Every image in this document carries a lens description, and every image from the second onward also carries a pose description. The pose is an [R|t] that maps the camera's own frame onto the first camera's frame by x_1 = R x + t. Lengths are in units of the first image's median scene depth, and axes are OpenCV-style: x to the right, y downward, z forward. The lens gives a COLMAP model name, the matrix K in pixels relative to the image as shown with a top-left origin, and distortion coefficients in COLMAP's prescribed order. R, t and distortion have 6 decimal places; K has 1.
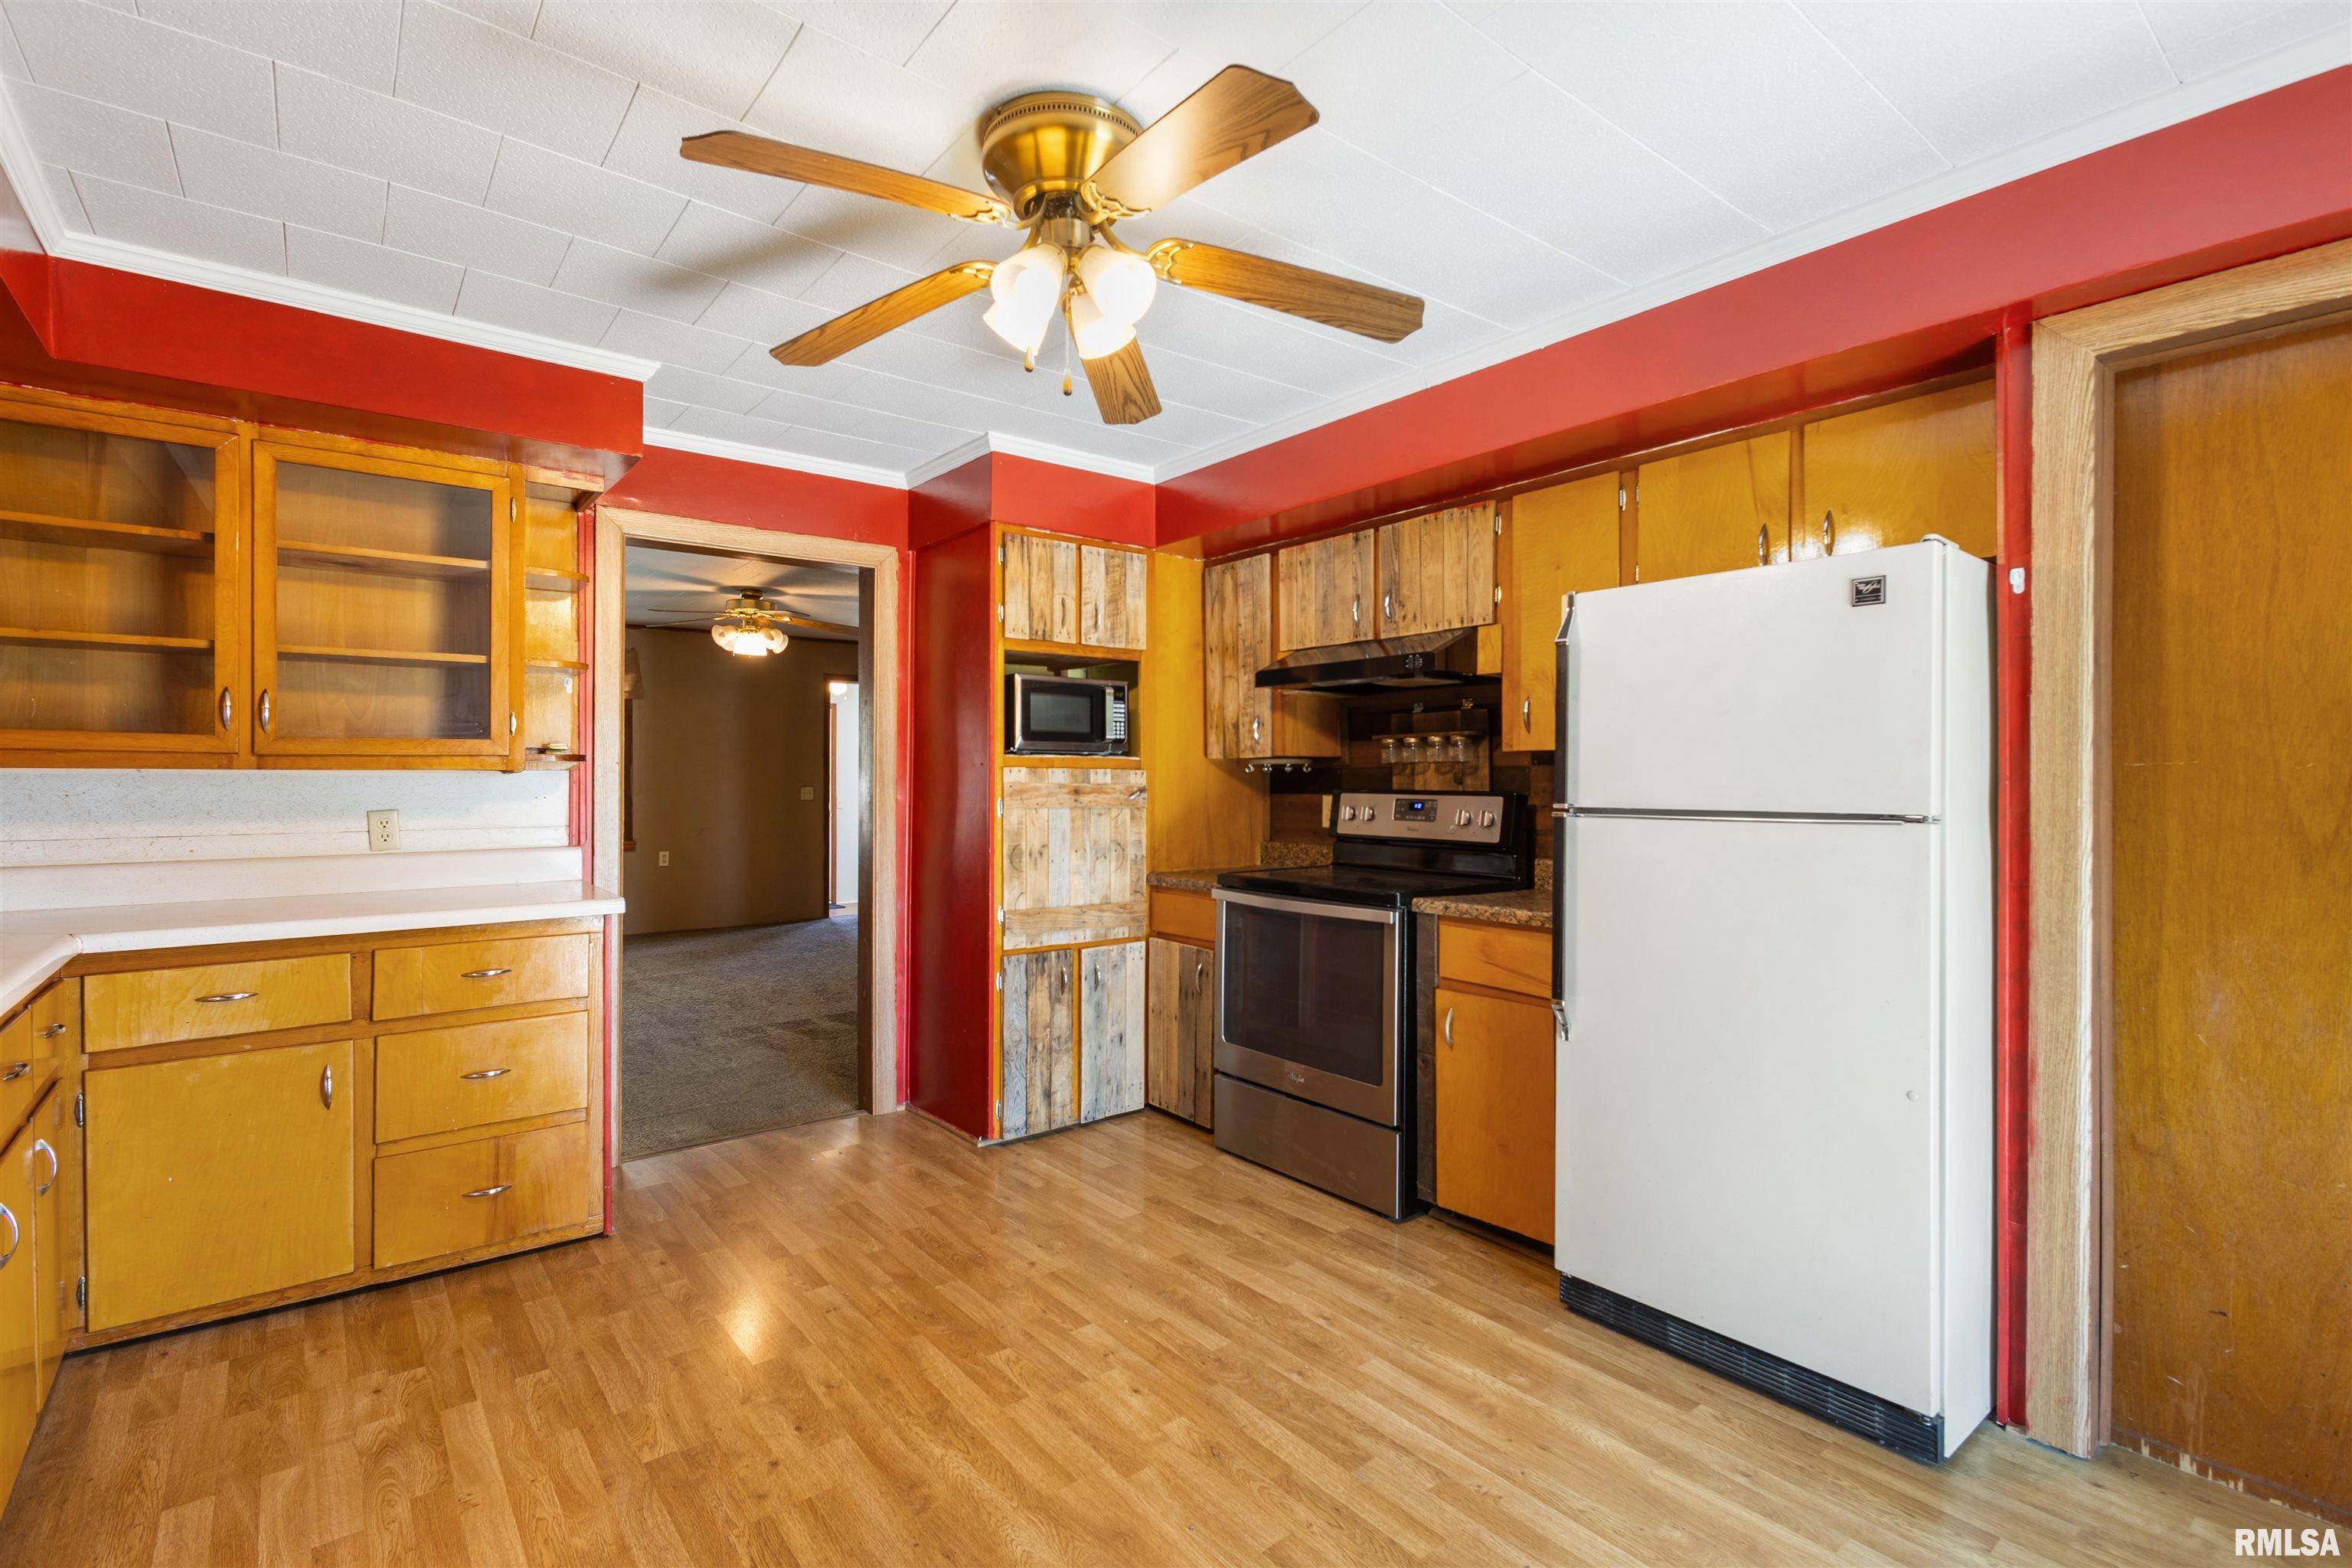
lens RADIAL K [[1103.6, 0, 1174.3], [0, 1103.6, 777.7], [0, 0, 1]] dist [0.001087, 0.000102]
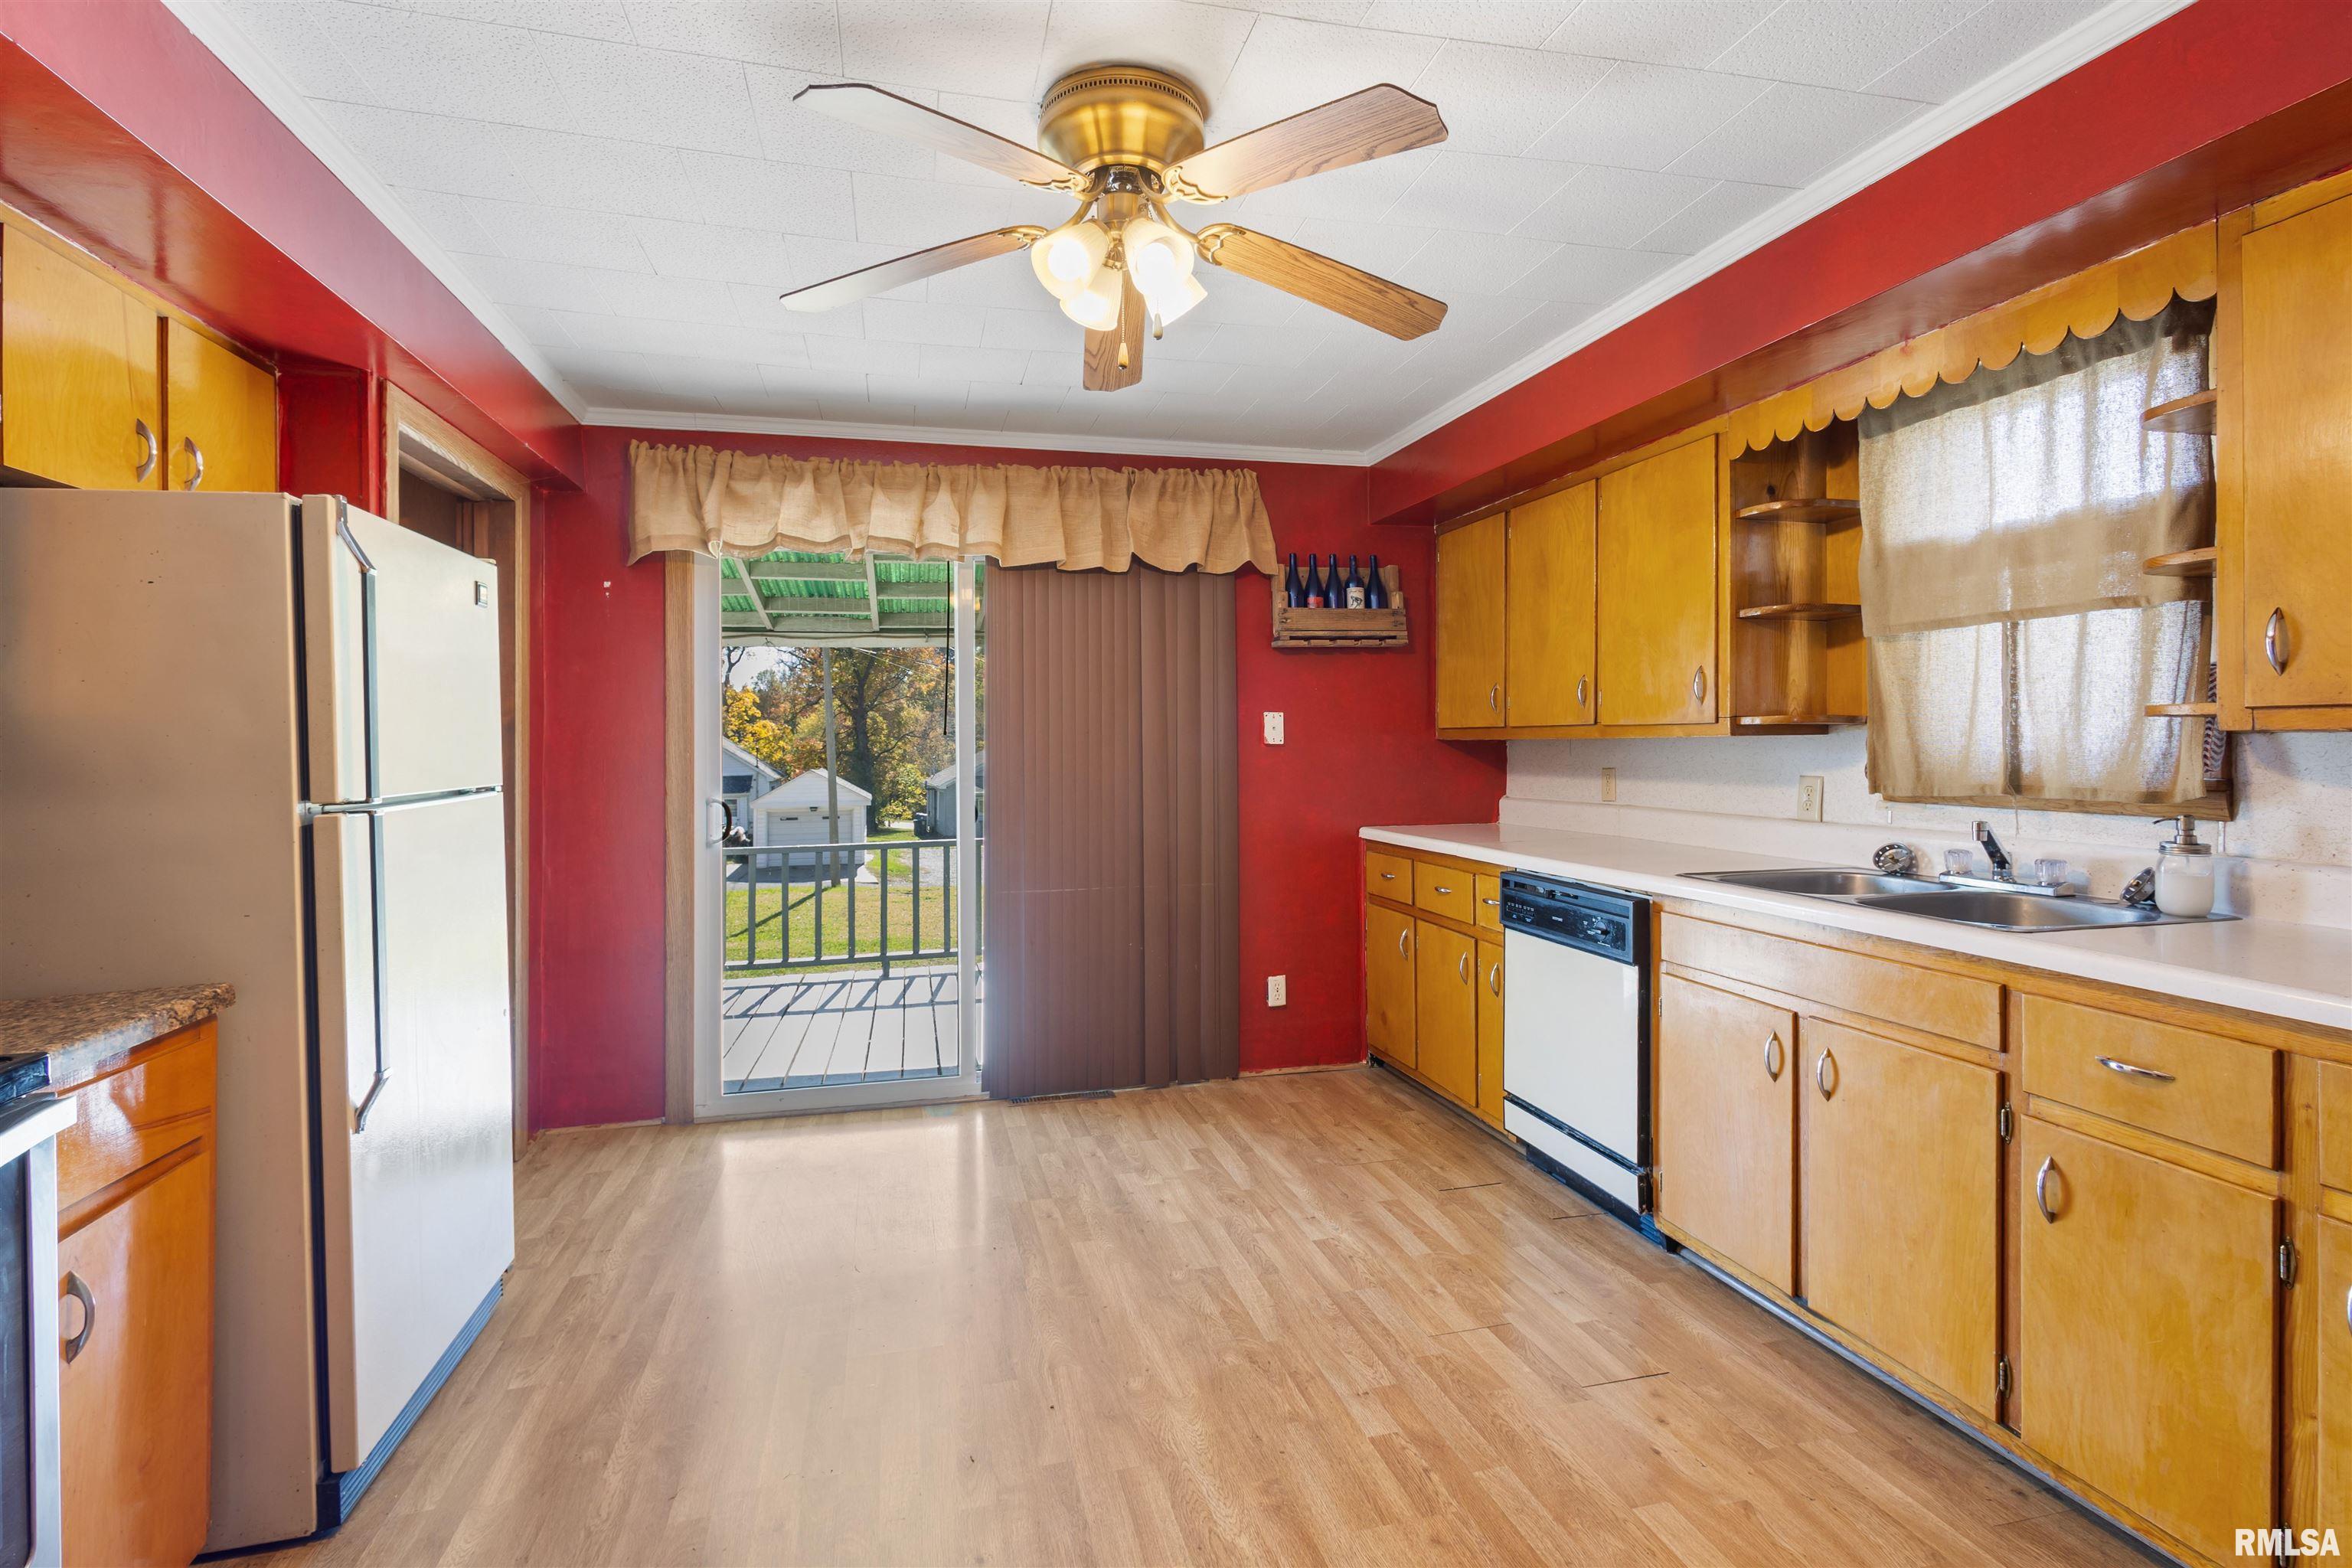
lens RADIAL K [[1103.6, 0, 1171.9], [0, 1103.6, 763.5], [0, 0, 1]] dist [0.001087, 0.000102]
pose [[-0.914845, 0.000846, 0.403804, -0.529274], [0.009660, 0.999758, 0.019789, -0.010208], [-0.403690, 0.022005, -0.914631, 1.864377]]
